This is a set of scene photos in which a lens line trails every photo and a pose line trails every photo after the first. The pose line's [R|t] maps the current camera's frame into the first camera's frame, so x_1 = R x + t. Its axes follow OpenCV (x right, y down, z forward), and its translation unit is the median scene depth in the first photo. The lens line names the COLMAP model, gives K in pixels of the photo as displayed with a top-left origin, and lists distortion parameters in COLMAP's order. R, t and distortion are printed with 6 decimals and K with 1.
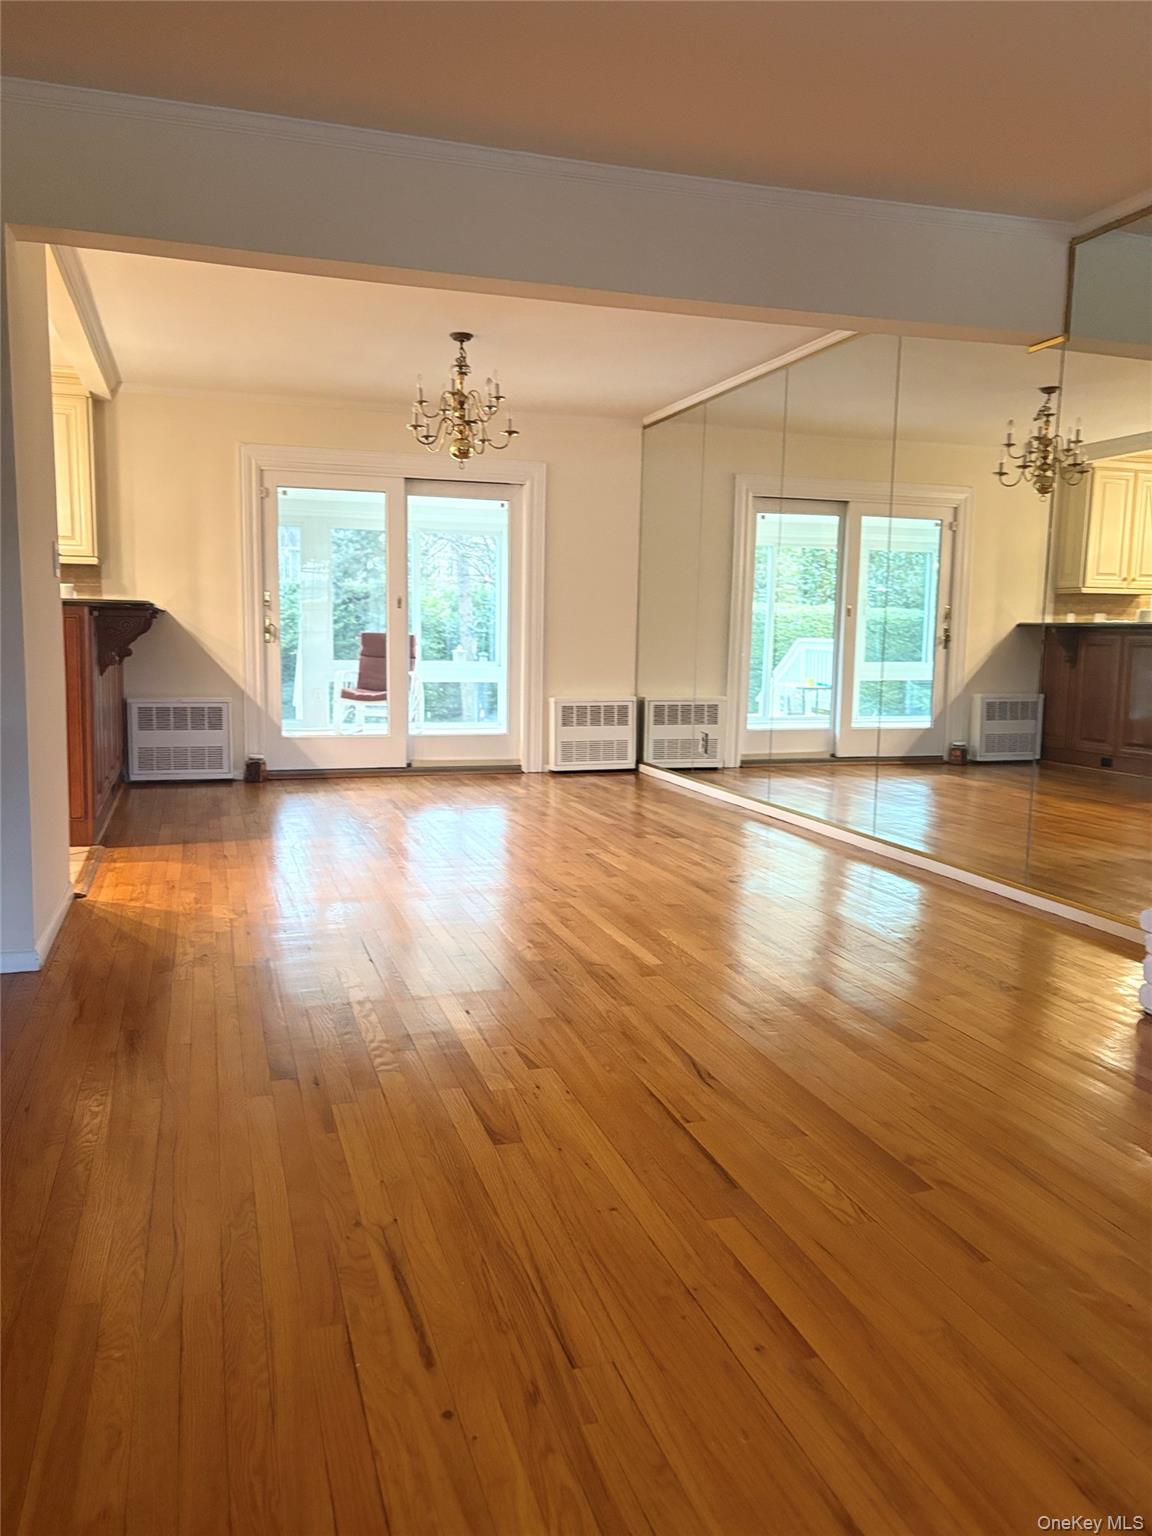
lens RADIAL K [[1177.8, 0, 570.4], [0, 1177.8, 762.4], [0, 0, 1]] dist [0.040188, -0.030963]
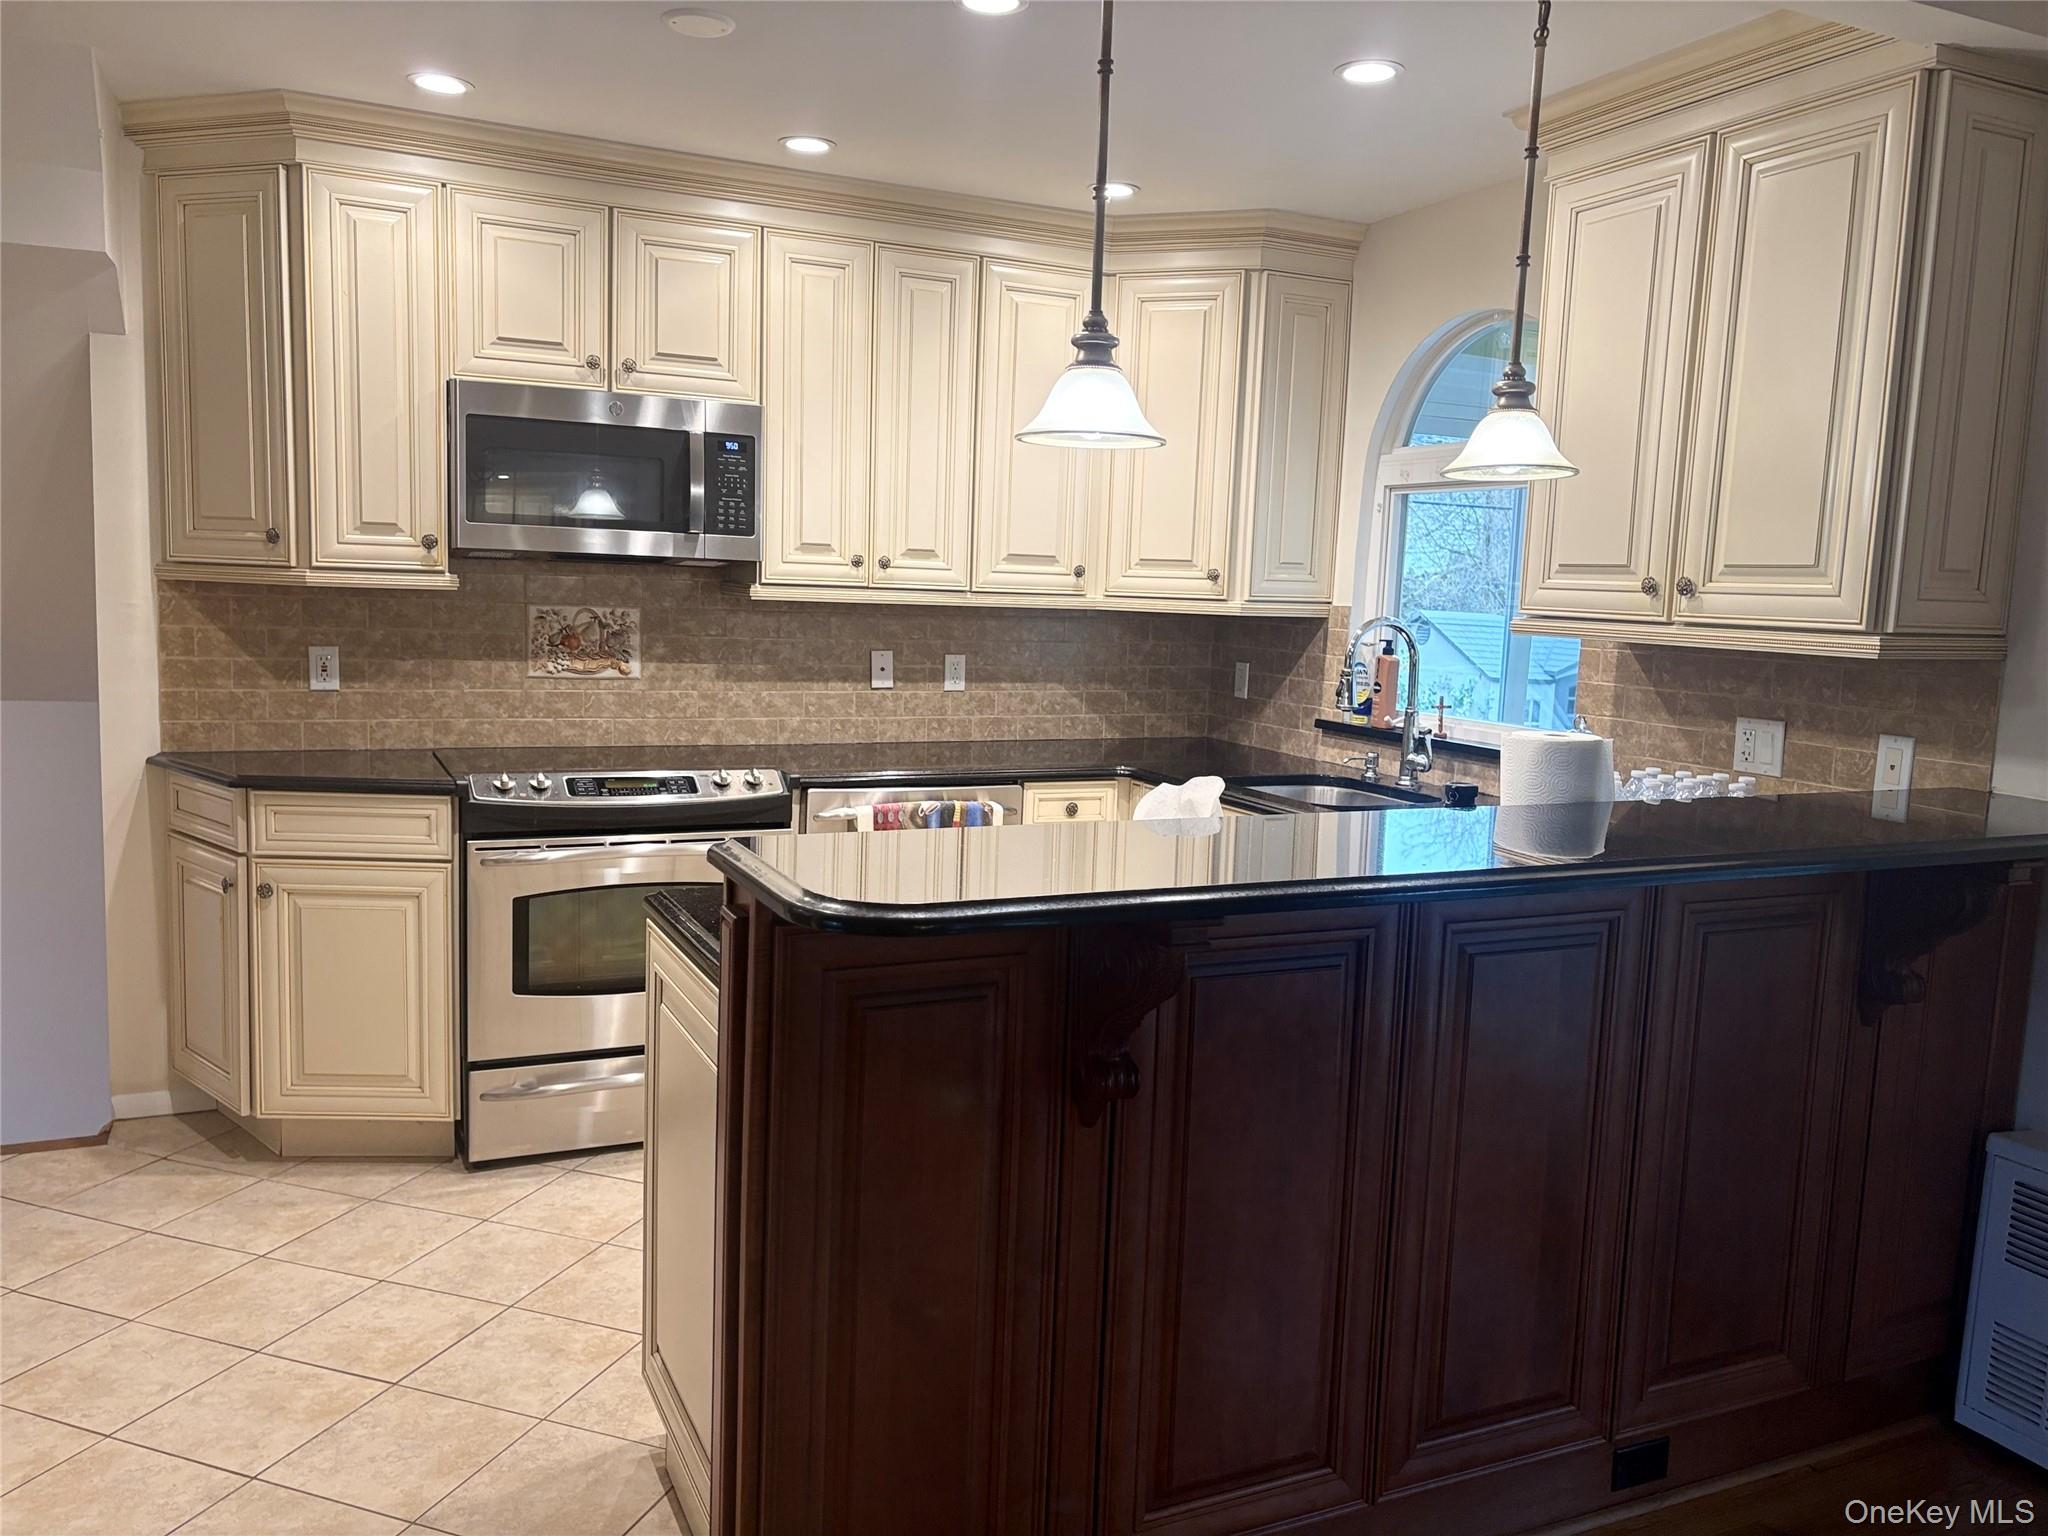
lens RADIAL K [[1570.3, 0, 1008.1], [0, 1570.3, 770.1], [0, 0, 1]] dist [0.040188, -0.030963]
pose [[0.133693, 0.106961, -0.985234, -0.040130], [-0.144309, 0.985663, 0.087425, -0.120450], [0.980460, 0.130490, 0.147212, 0.618557]]
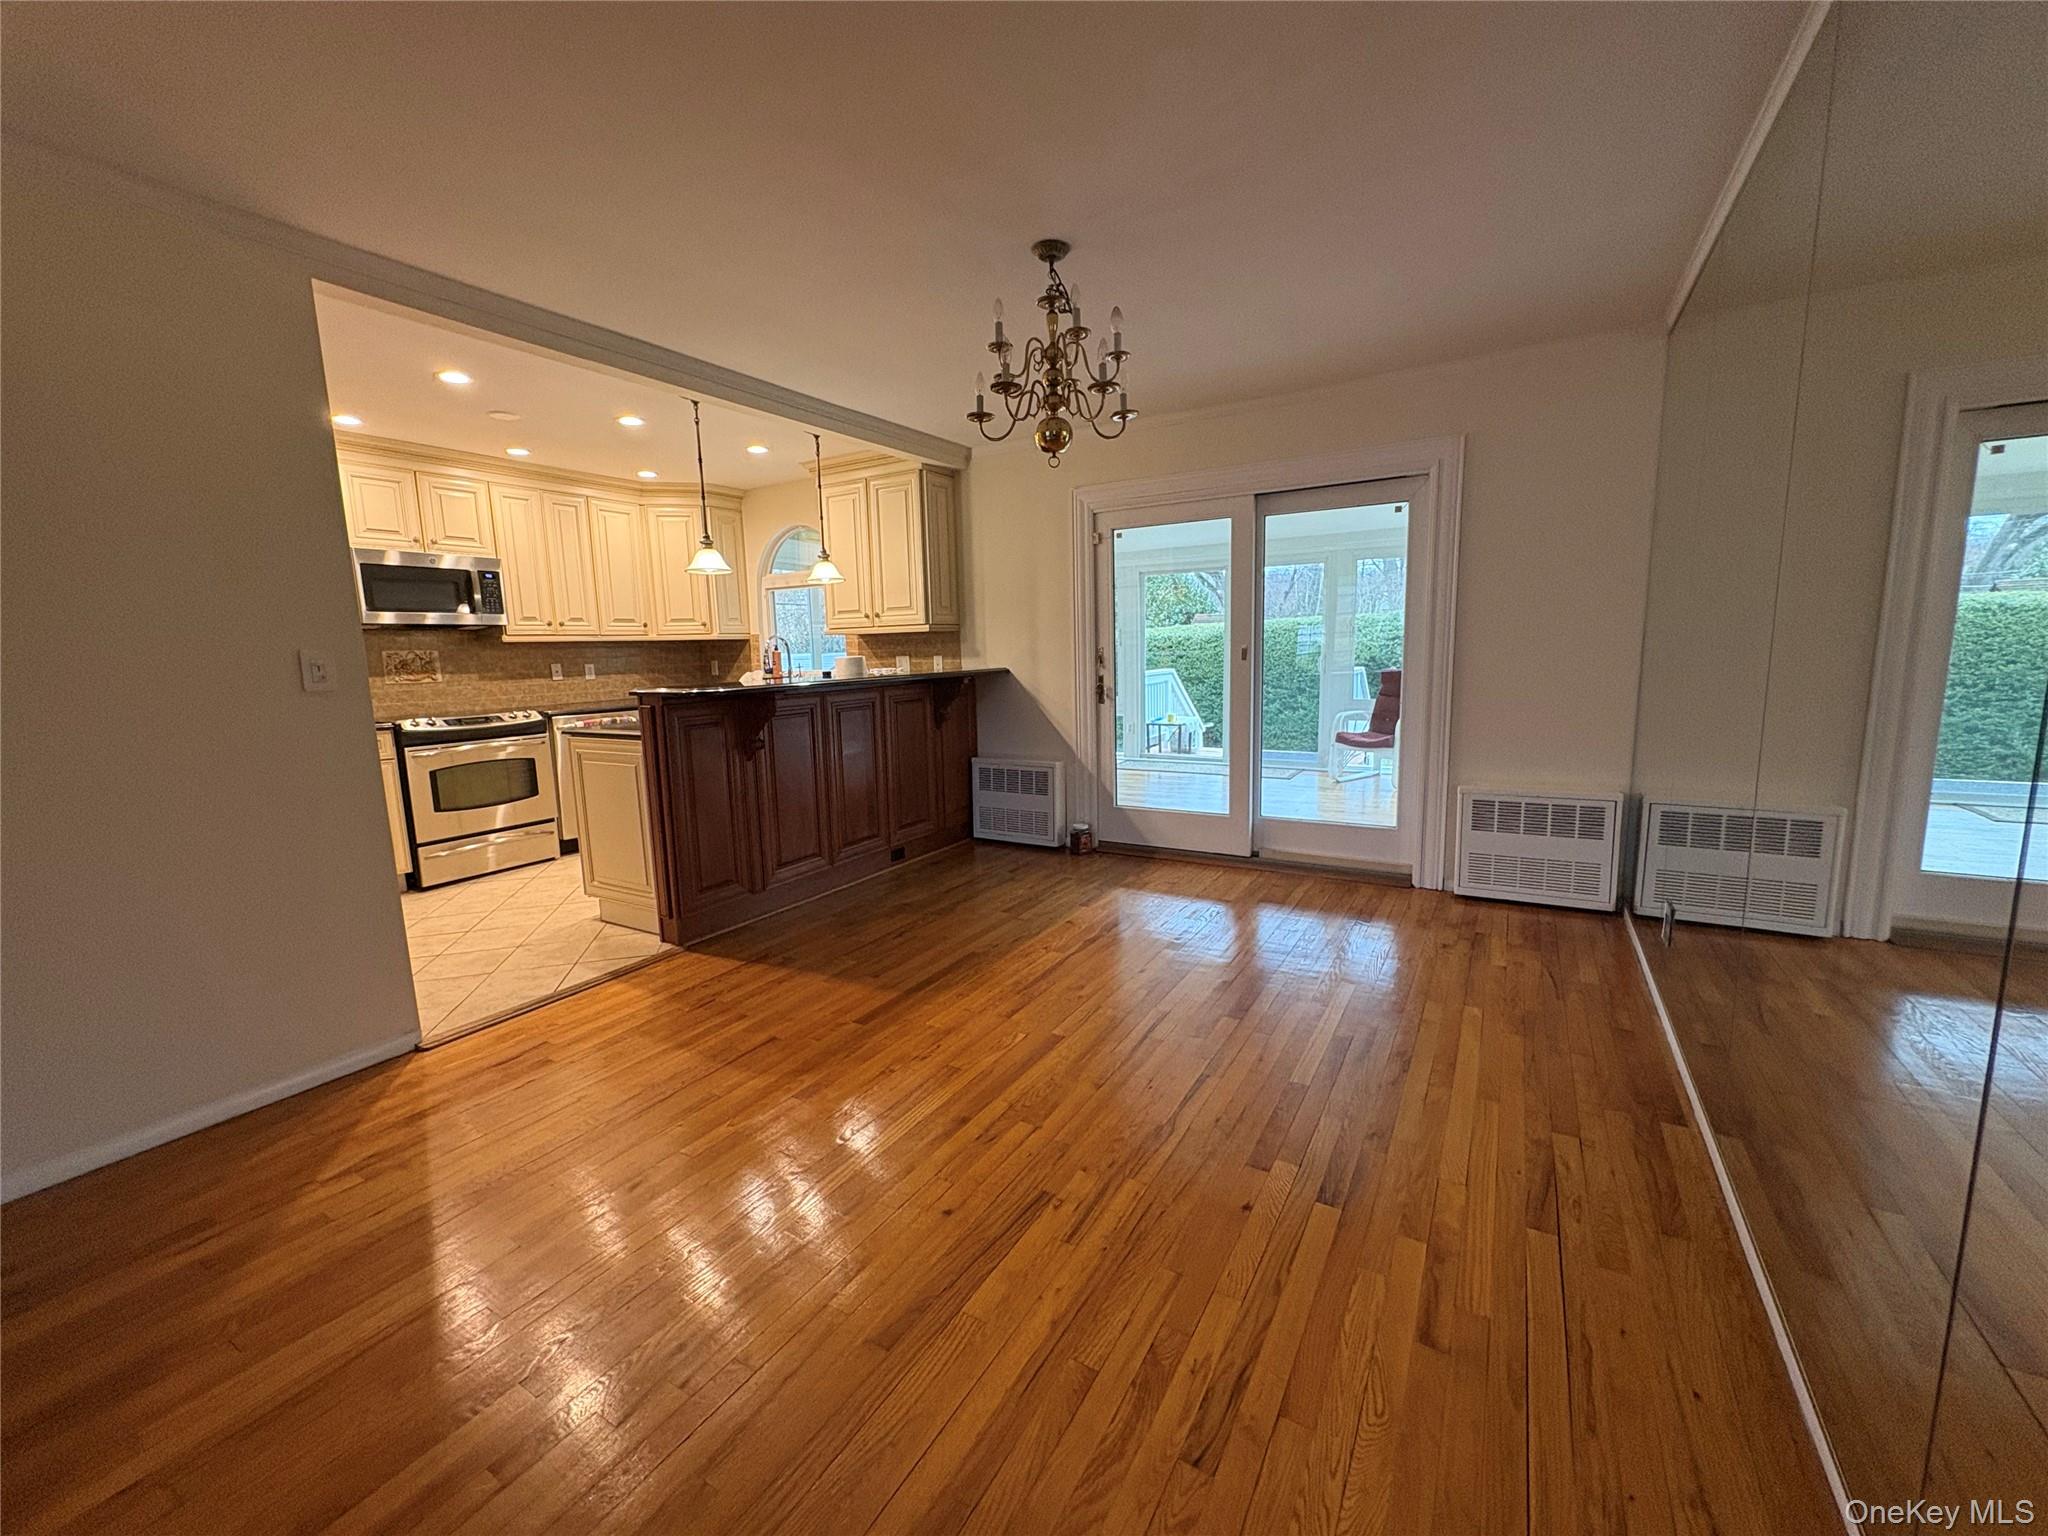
lens RADIAL K [[817.6, 0, 1017.2], [0, 817.6, 756.9], [0, 0, 1]] dist [-0.000023, -0.000440]
pose [[0.659041, 0.068142, -0.749014, 0.162689], [-0.047413, 0.997671, 0.049046, -0.080528], [0.750611, 0.003189, 0.660736, 0.488212]]
